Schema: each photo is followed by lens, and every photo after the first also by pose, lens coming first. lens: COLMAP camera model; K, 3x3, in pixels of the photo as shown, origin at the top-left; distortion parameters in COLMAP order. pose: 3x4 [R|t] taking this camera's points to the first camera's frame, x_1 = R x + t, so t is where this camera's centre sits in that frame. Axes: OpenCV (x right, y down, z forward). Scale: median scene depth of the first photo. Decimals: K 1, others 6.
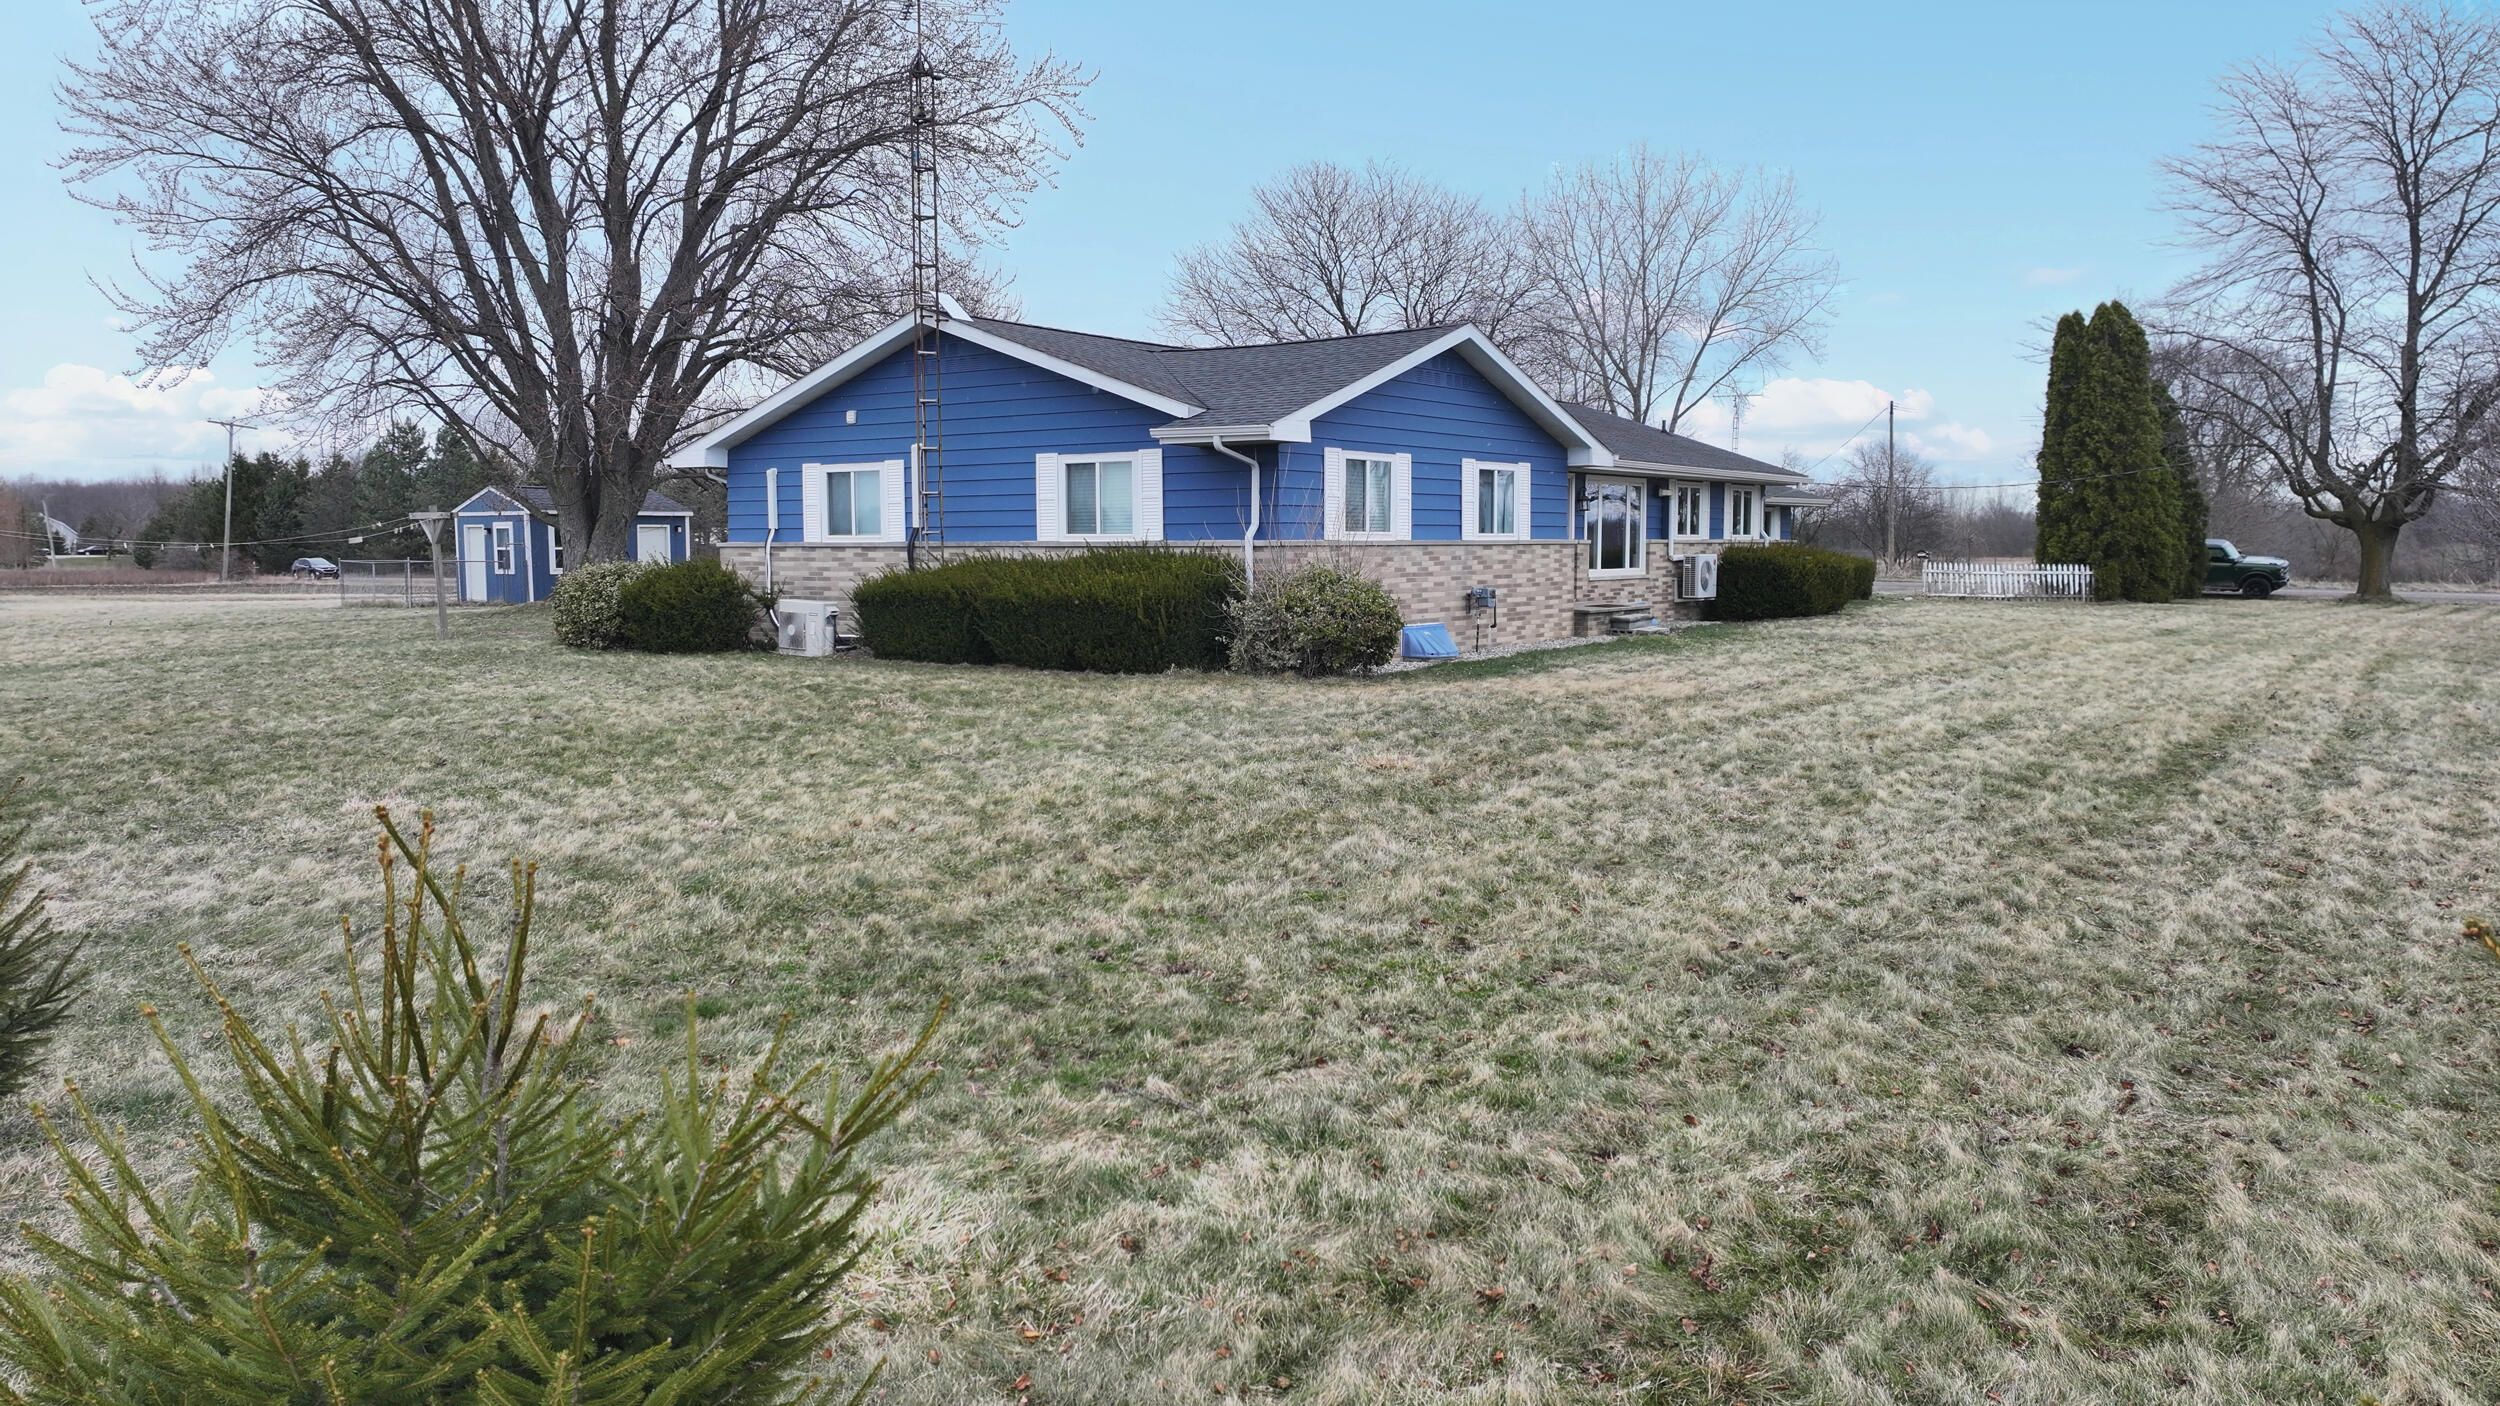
lens RADIAL K [[1754.9, 0, 1237.8], [0, 1754.9, 703.1], [0, 0, 1]] dist [-0.007248, -0.002137]
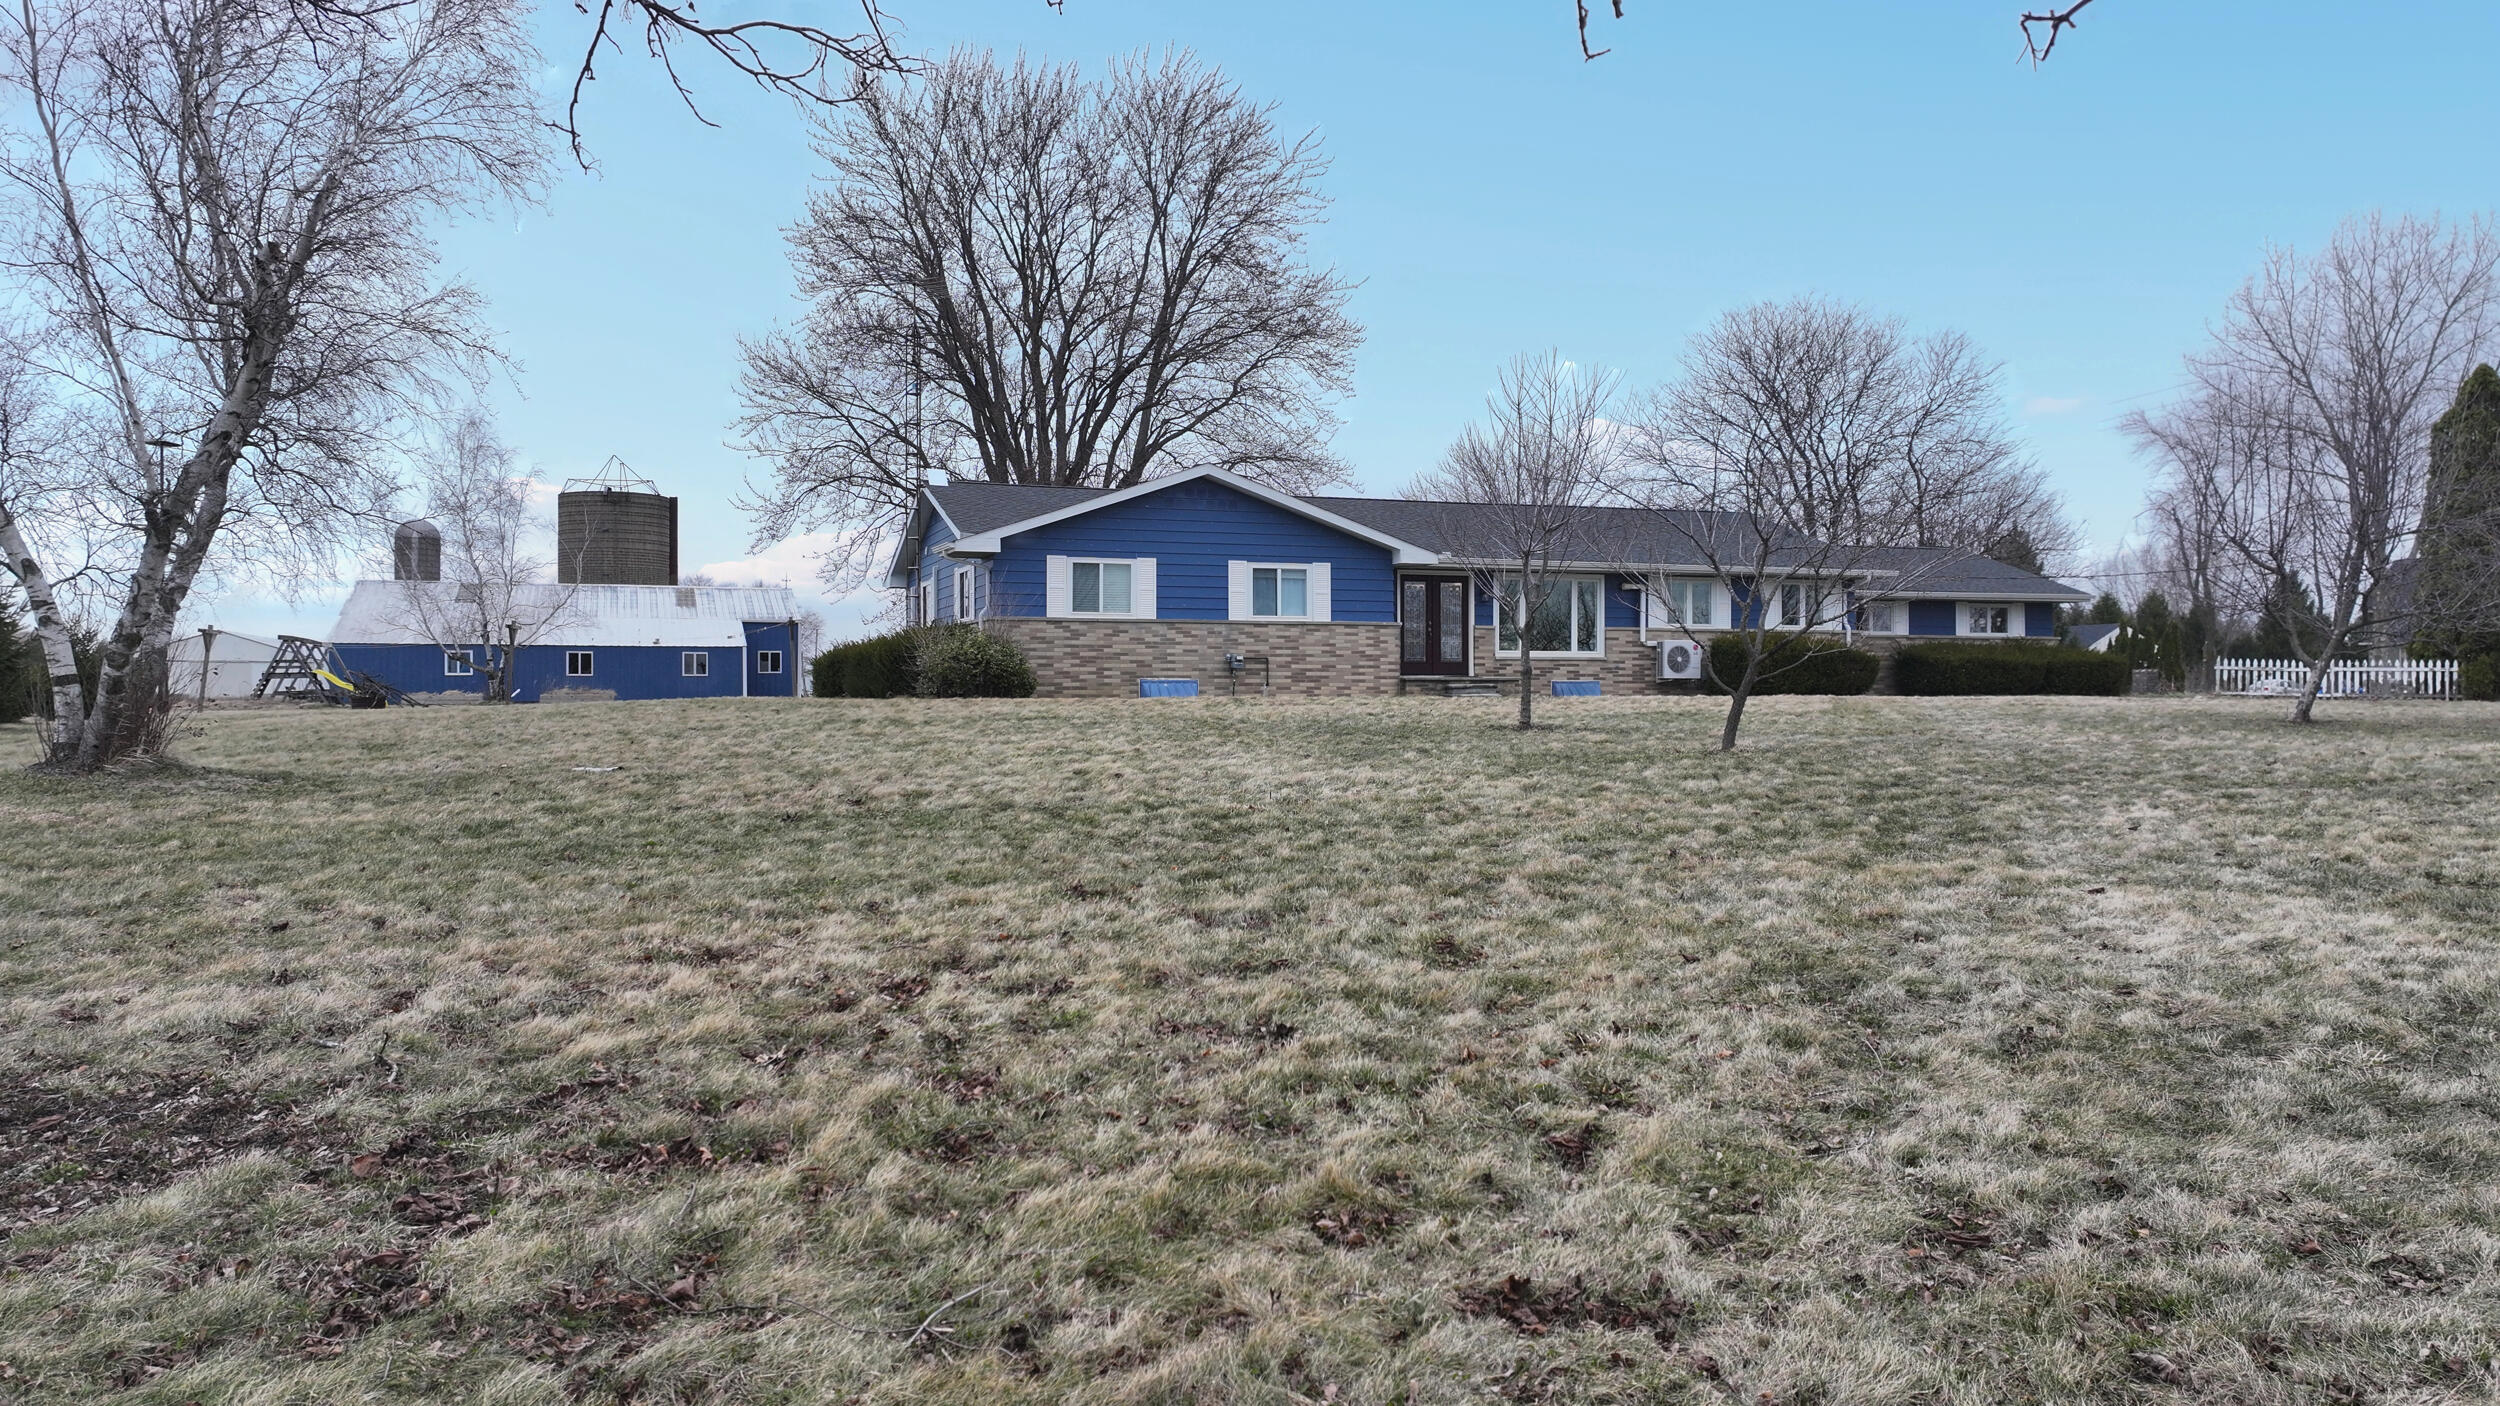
lens RADIAL K [[1787.7, 0, 1248.7], [0, 1787.7, 700.0], [0, 0, 1]] dist [0.003267, 0.002460]
pose [[0.819837, 0.000798, -0.572596, 0.741561], [-0.052404, 0.995907, -0.073642, 0.055498], [0.570194, 0.090381, 0.816523, -0.093149]]
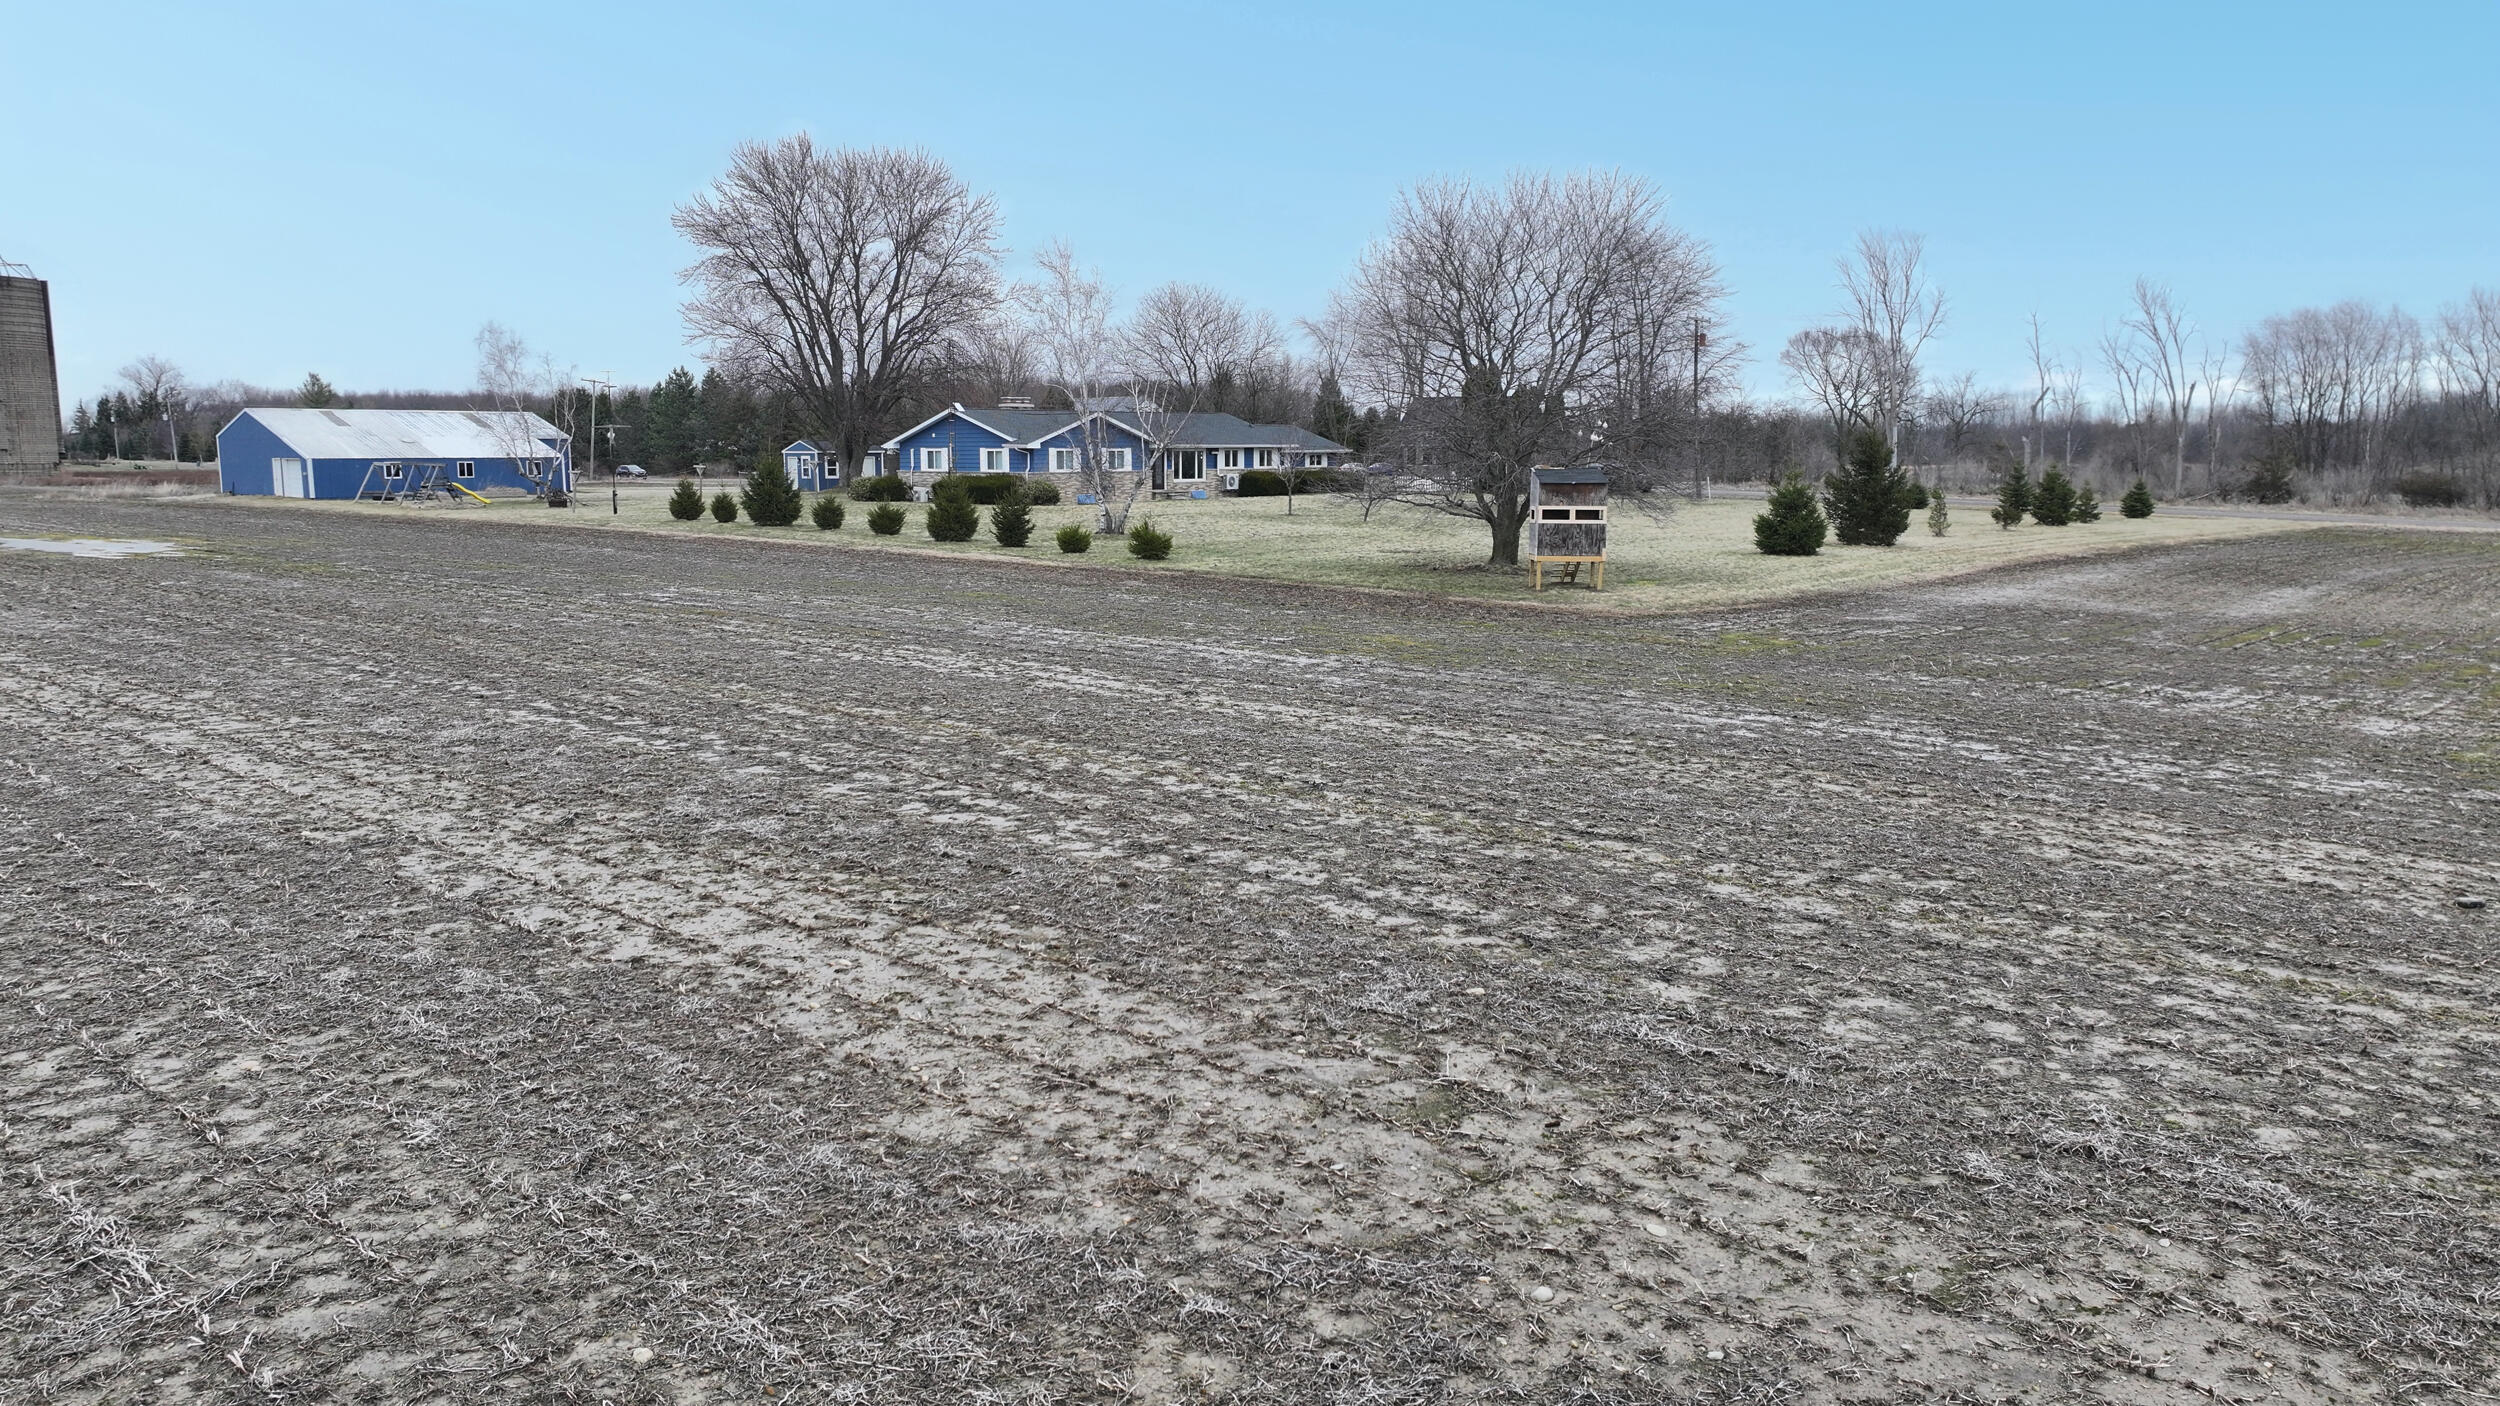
lens RADIAL K [[1767.1, 0, 1256.2], [0, 1767.1, 696.3], [0, 0, 1]] dist [-0.013875, -0.003036]
pose [[0.996262, 0.015438, -0.084989, 0.595435], [-0.011176, 0.998667, 0.050401, 0.141986], [0.085654, -0.049262, 0.995106, -2.029496]]
